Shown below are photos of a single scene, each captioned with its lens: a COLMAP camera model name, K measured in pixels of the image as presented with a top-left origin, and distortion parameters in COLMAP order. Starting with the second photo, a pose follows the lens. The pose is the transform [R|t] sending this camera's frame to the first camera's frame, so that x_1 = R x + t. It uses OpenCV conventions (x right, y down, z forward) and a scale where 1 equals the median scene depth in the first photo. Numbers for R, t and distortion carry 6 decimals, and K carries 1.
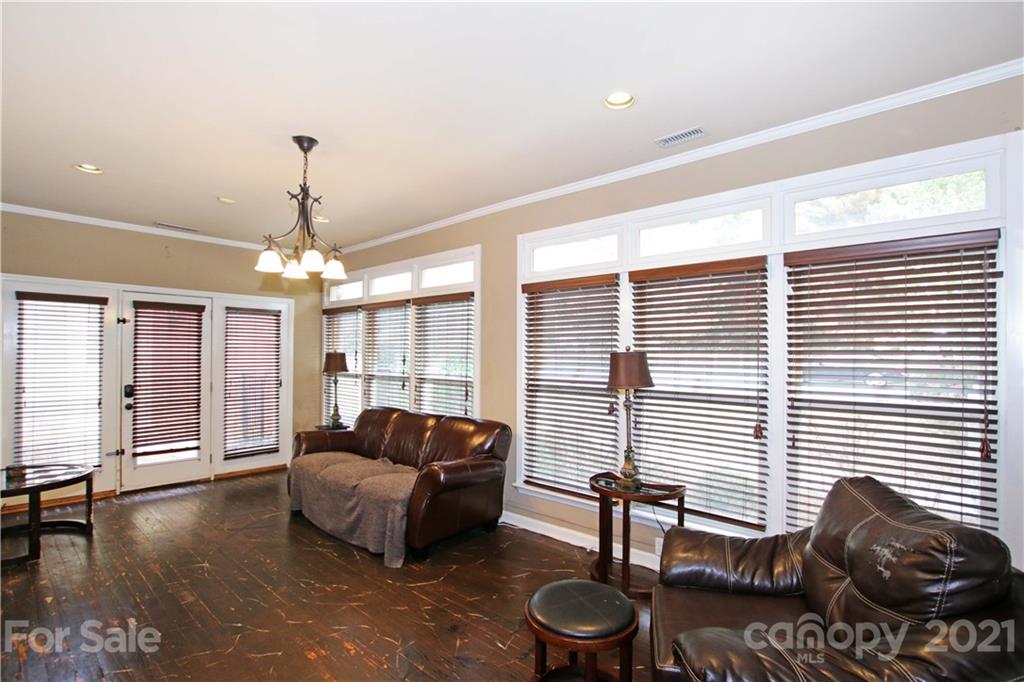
lens RADIAL K [[485.7, 0, 518.6], [0, 485.7, 338.7], [0, 0, 1]] dist [-0.009679, 0.000465]
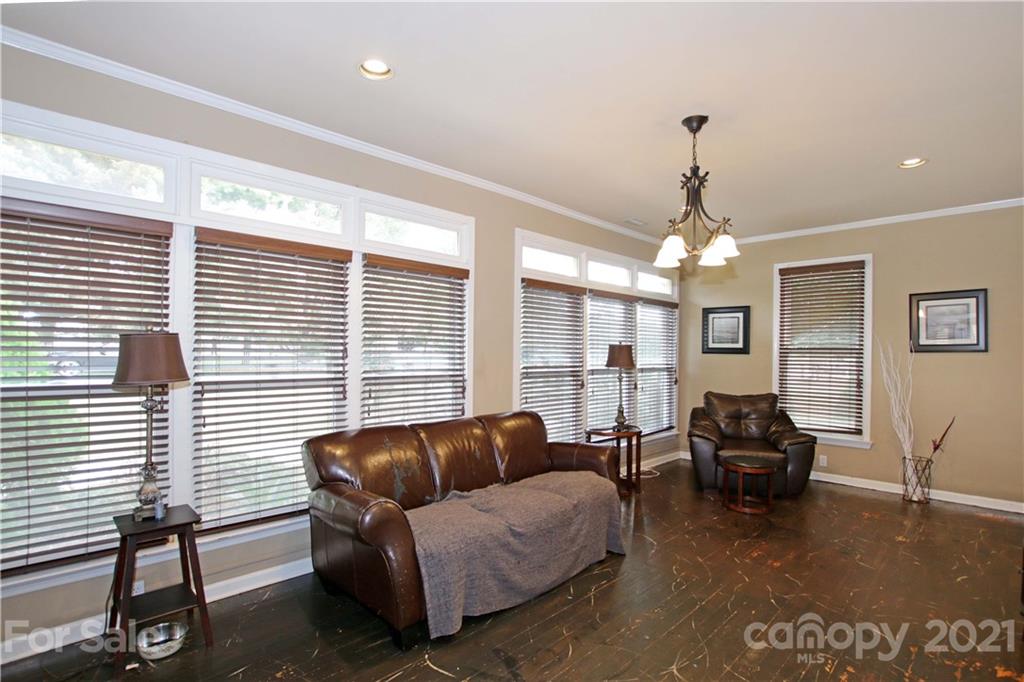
lens RADIAL K [[485.7, 0, 518.6], [0, 485.7, 338.7], [0, 0, 1]] dist [-0.009679, 0.000465]
pose [[0.070931, 0.008339, 0.997446, -0.961837], [-0.056480, 0.998394, -0.004331, 0.022964], [-0.995881, -0.056029, 0.071288, 0.862752]]
